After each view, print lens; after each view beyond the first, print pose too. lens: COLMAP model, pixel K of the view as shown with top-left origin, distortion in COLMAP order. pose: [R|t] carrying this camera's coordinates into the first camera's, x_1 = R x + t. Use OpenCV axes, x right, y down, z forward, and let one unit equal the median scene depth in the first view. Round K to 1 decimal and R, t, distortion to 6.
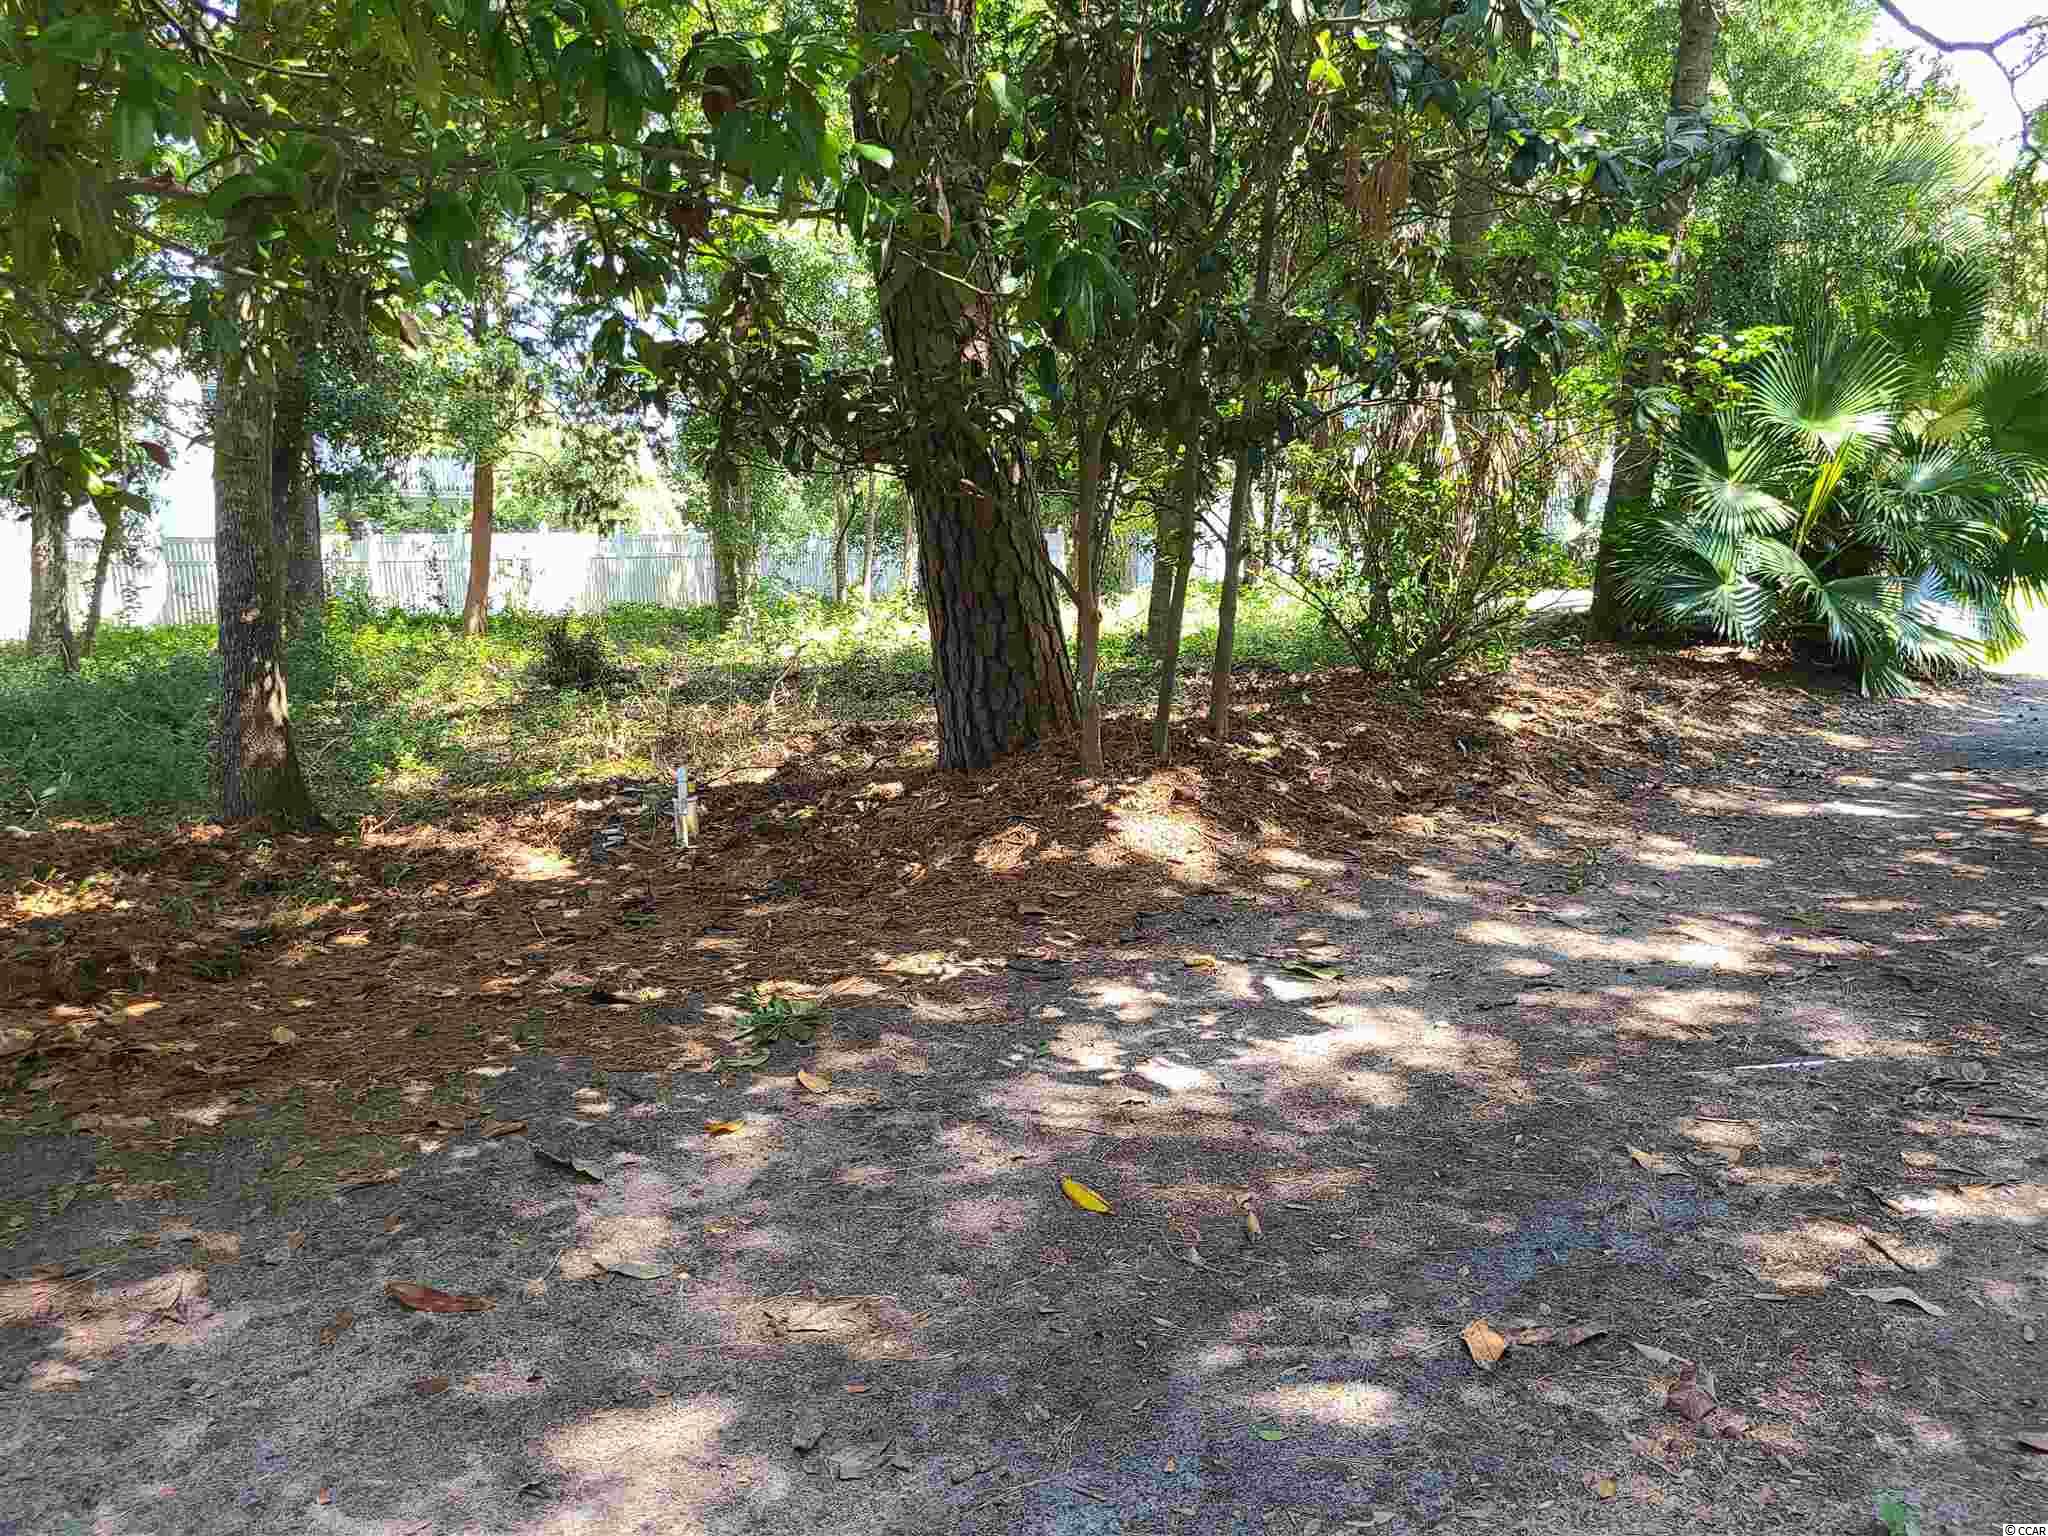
lens RADIAL K [[1526.7, 0, 1013.1], [0, 1526.7, 772.7], [0, 0, 1]] dist [0.051901, -0.040787]
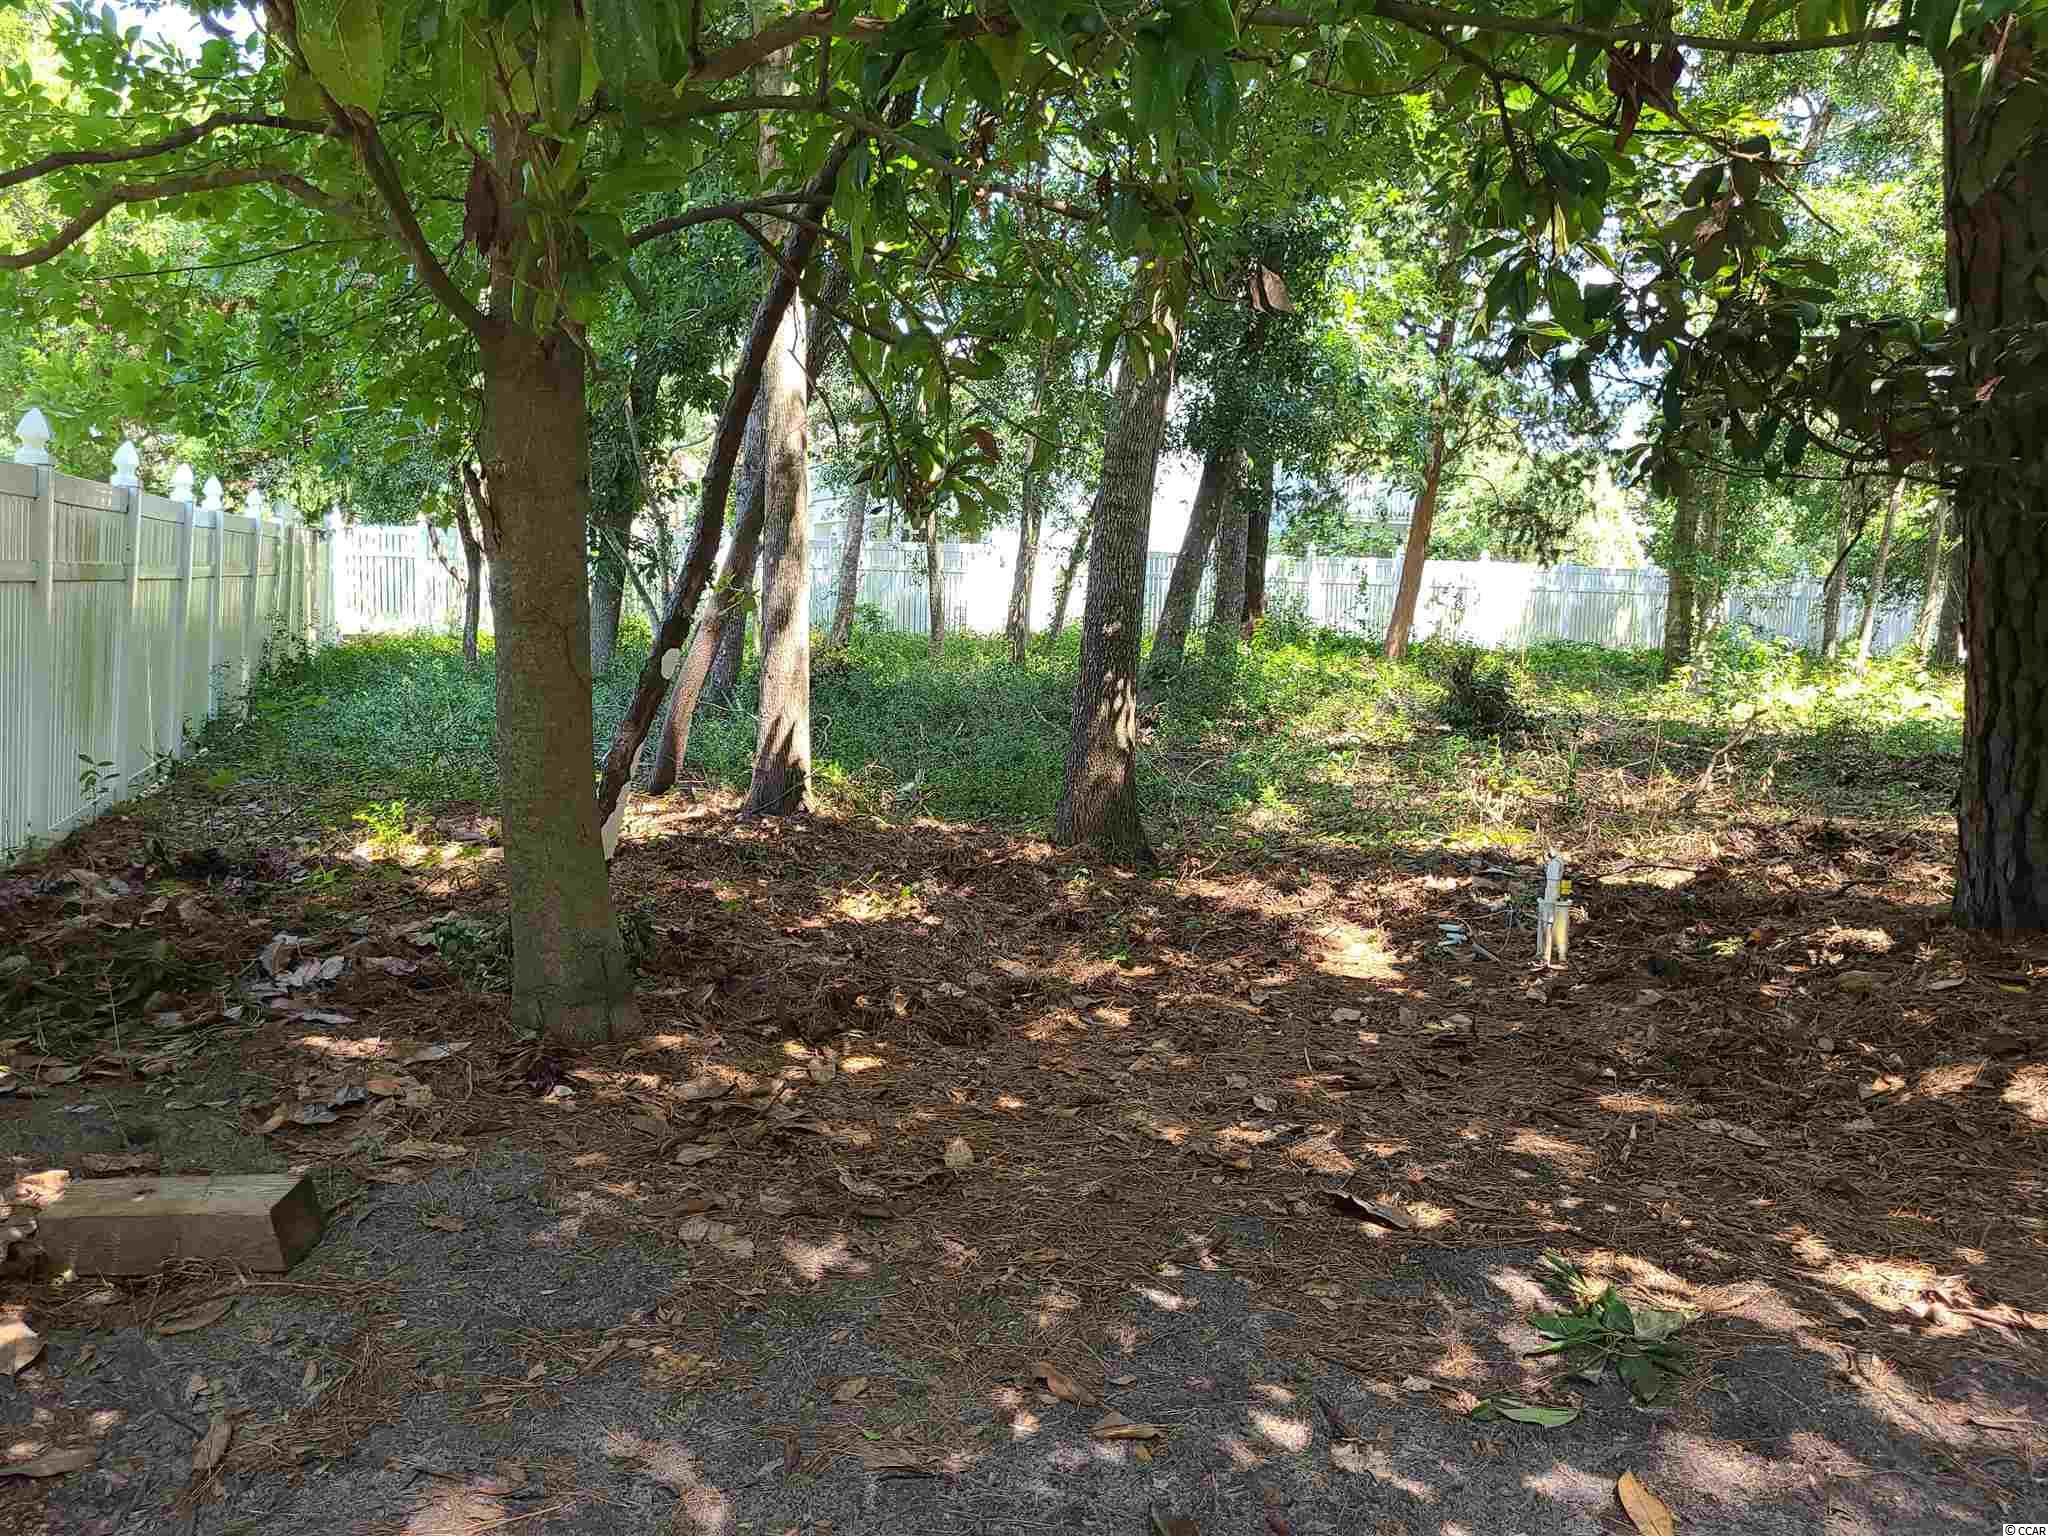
lens RADIAL K [[1526.7, 0, 1007.6], [0, 1526.7, 751.6], [0, 0, 1]] dist [0.051901, -0.040787]
pose [[0.823083, 0.114050, -0.556352, -0.017551], [-0.132442, 0.991164, 0.007246, -0.022571], [0.552262, 0.067721, 0.830915, 0.173338]]
